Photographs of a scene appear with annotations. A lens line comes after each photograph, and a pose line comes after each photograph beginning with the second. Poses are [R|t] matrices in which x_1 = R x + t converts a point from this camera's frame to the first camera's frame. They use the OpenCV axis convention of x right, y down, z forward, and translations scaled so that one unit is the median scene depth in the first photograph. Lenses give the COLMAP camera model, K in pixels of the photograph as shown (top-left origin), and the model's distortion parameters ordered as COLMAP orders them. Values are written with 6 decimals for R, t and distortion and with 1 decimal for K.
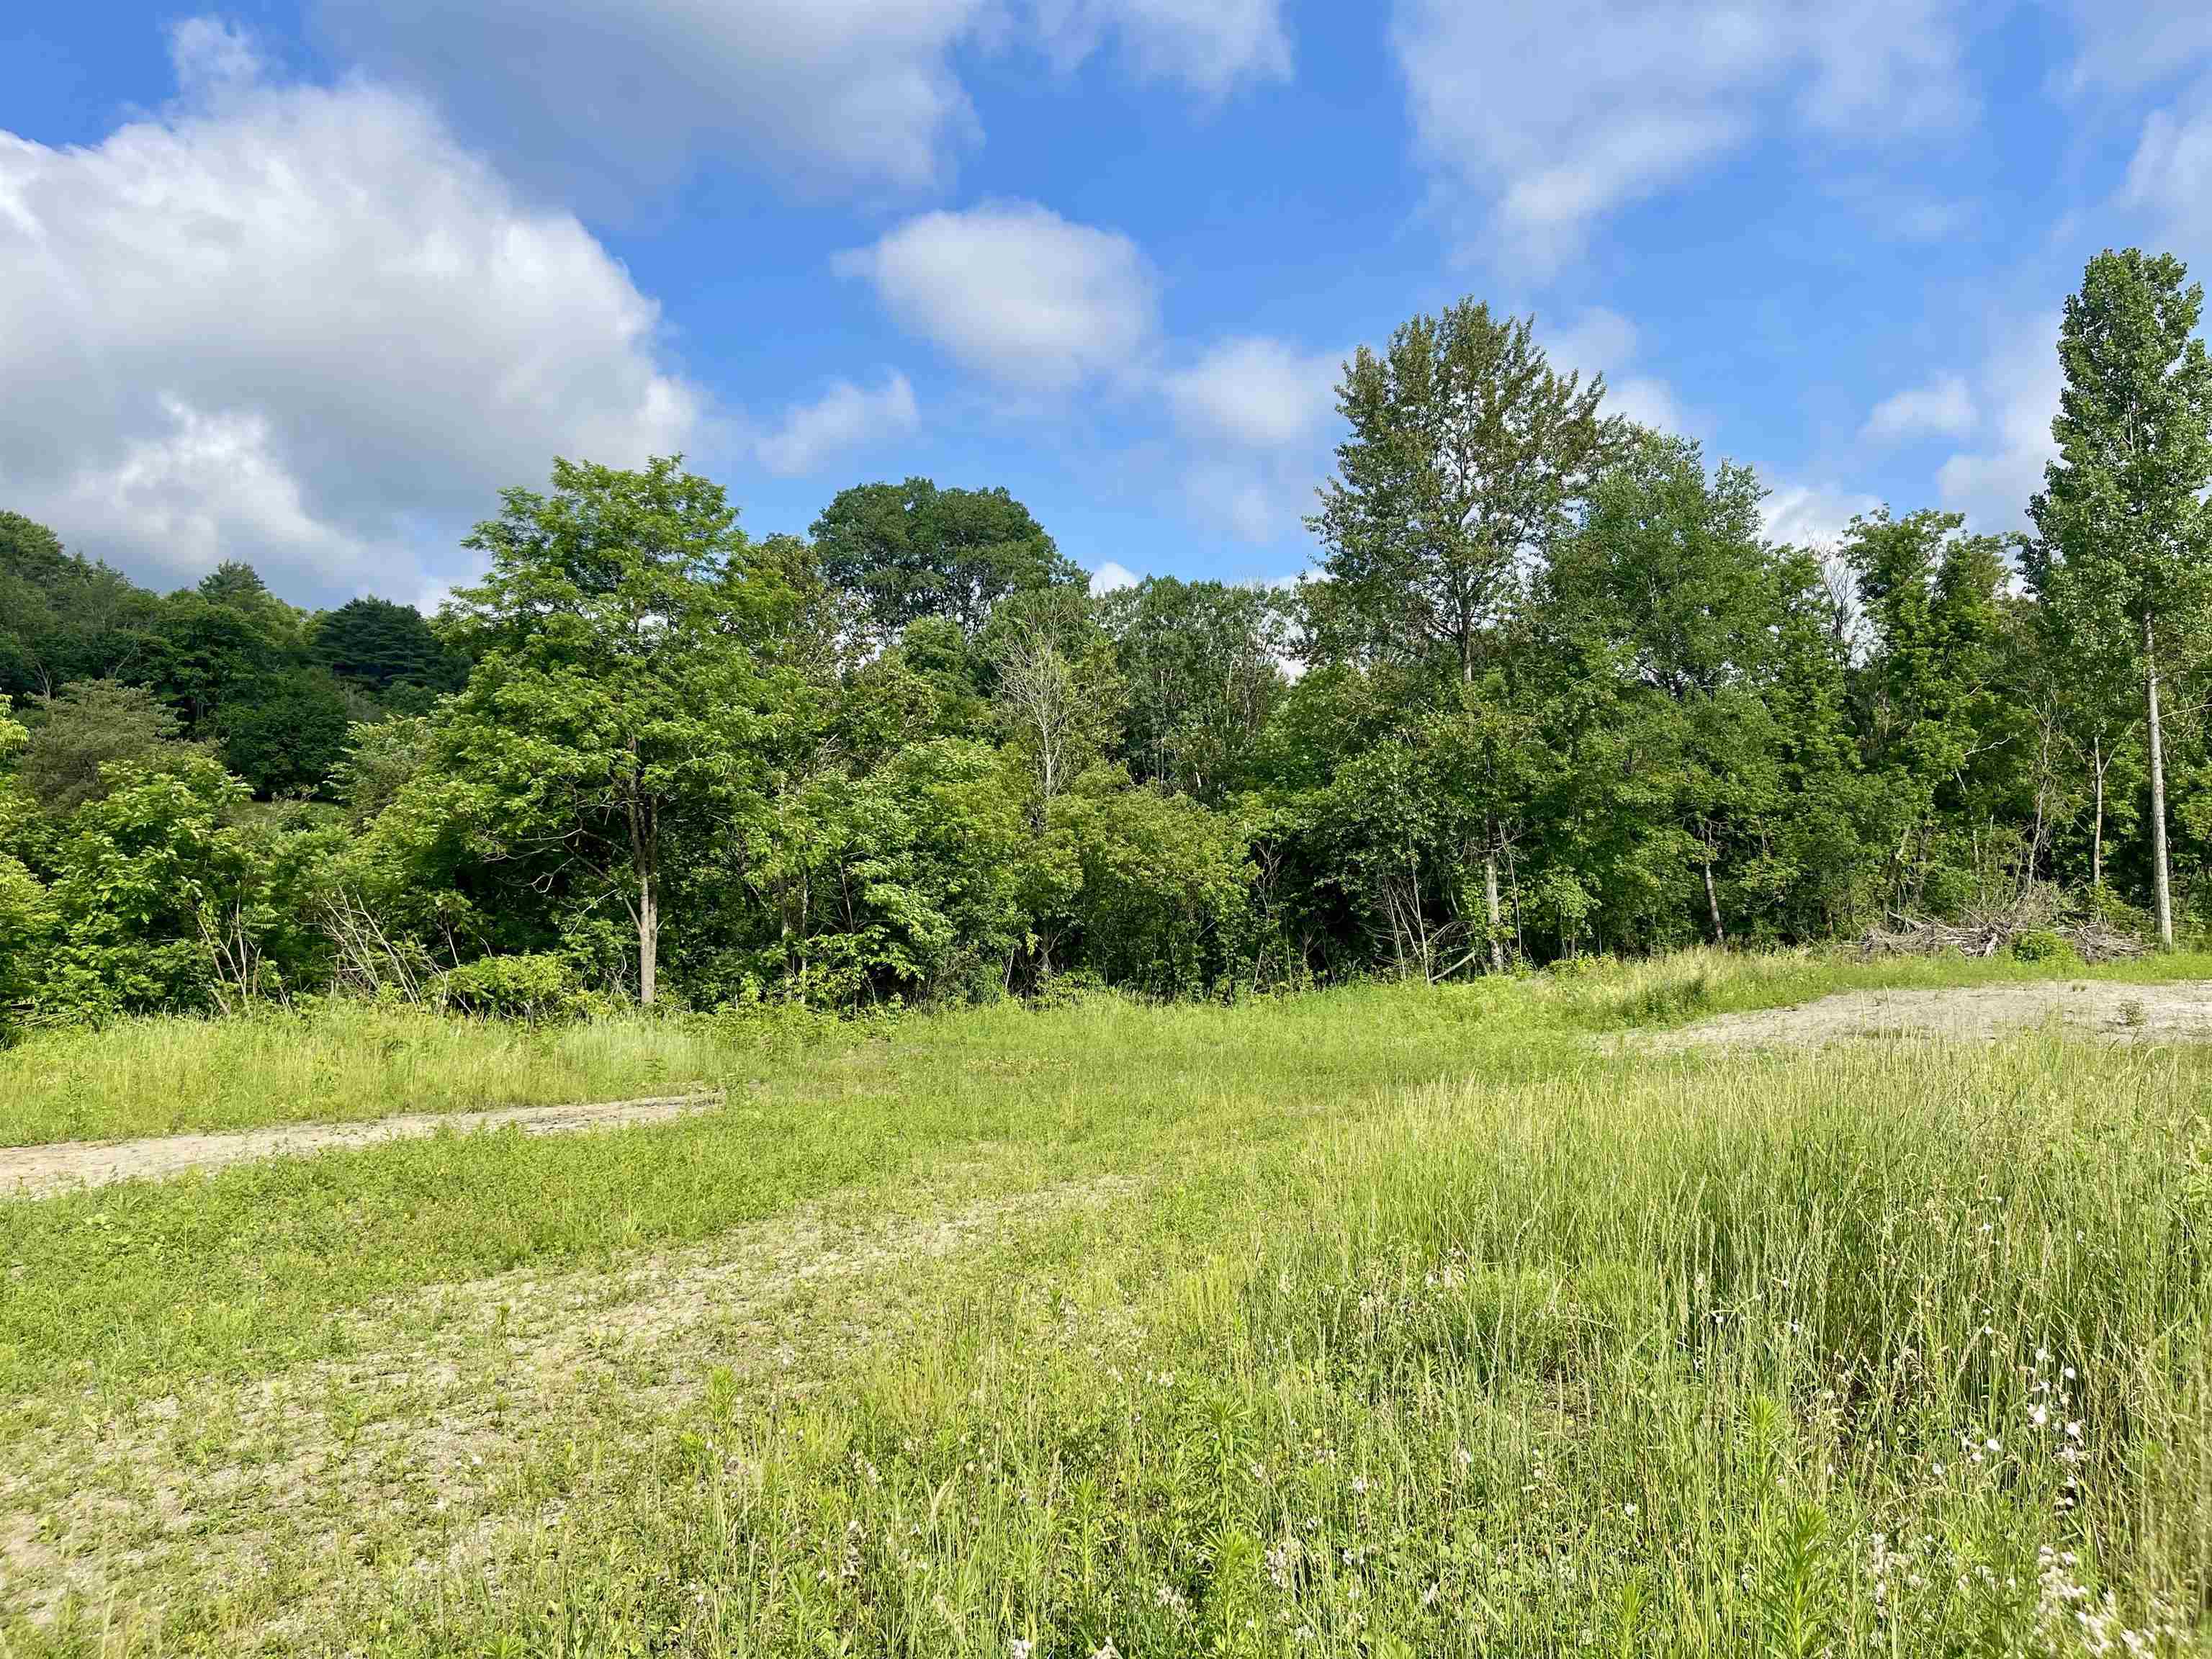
lens RADIAL K [[1654.6, 0, 1141.3], [0, 1654.6, 819.8], [0, 0, 1]] dist [0.053099, -0.079103]
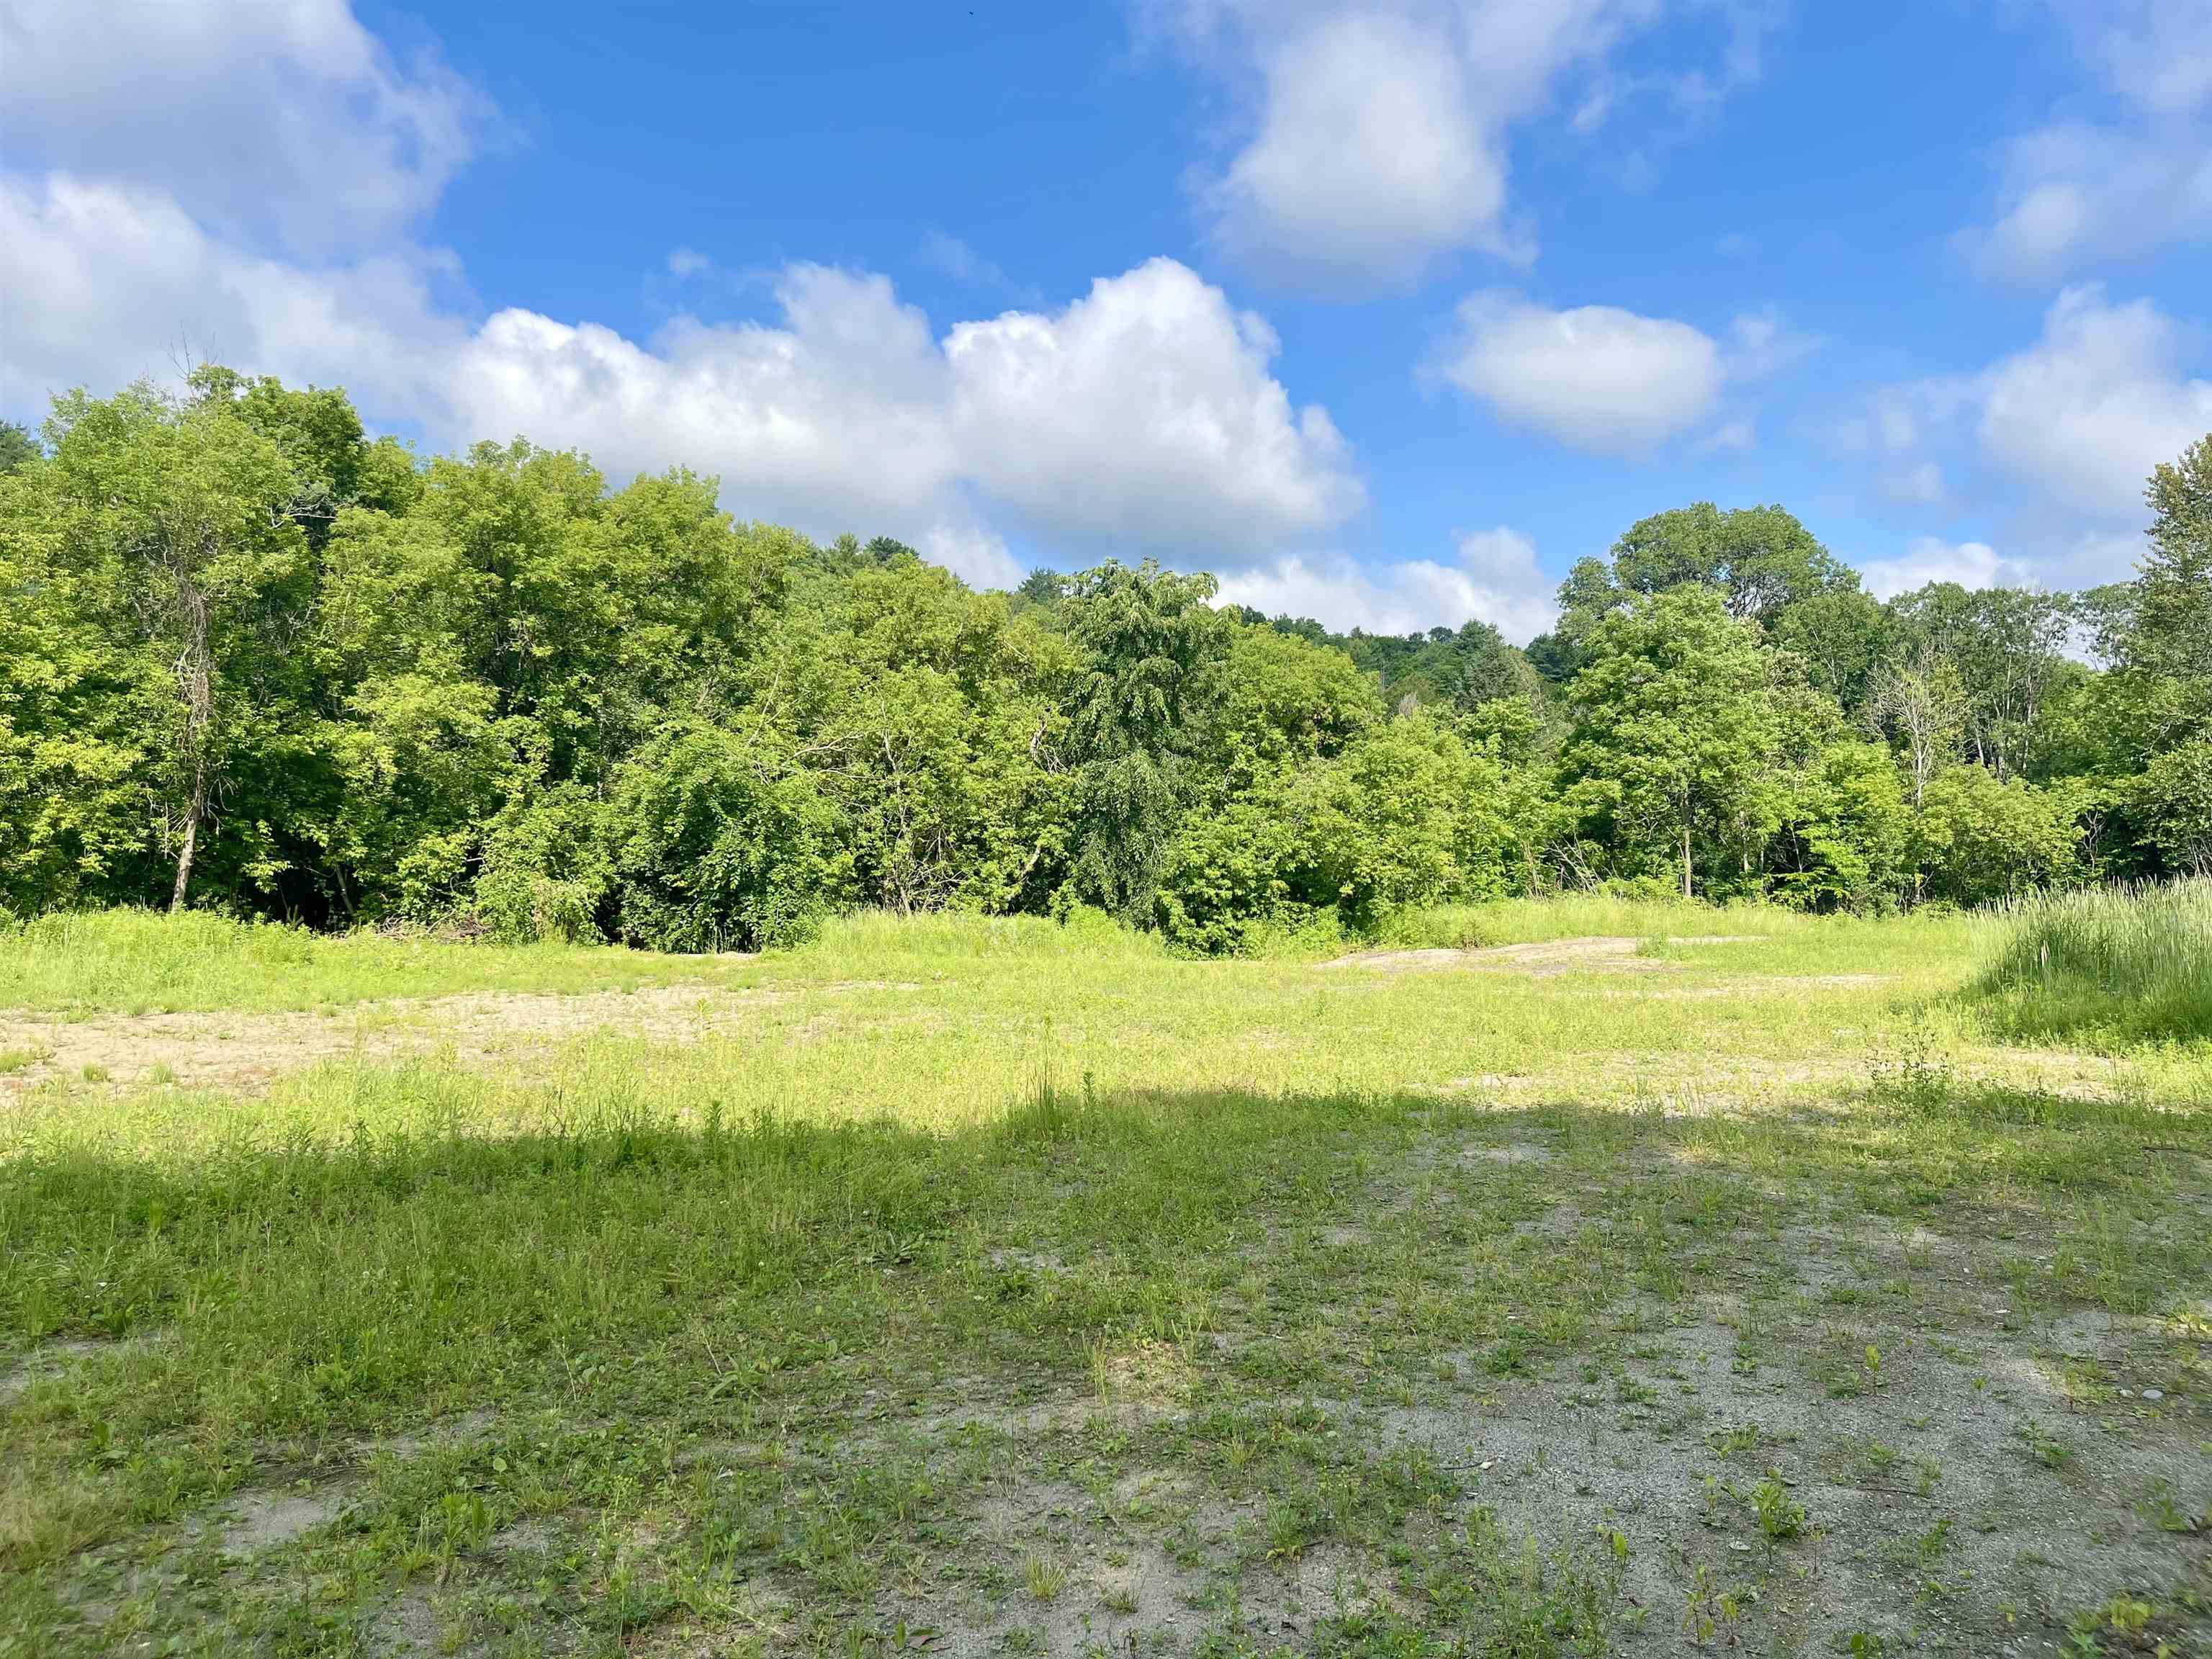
lens RADIAL K [[1654.6, 0, 1096.3], [0, 1654.6, 832.1], [0, 0, 1]] dist [0.053099, -0.079103]
pose [[0.921092, 0.008519, -0.389251, -0.156797], [0.005332, 0.999391, 0.034490, -0.024986], [0.389308, -0.033844, 0.920486, -0.668141]]
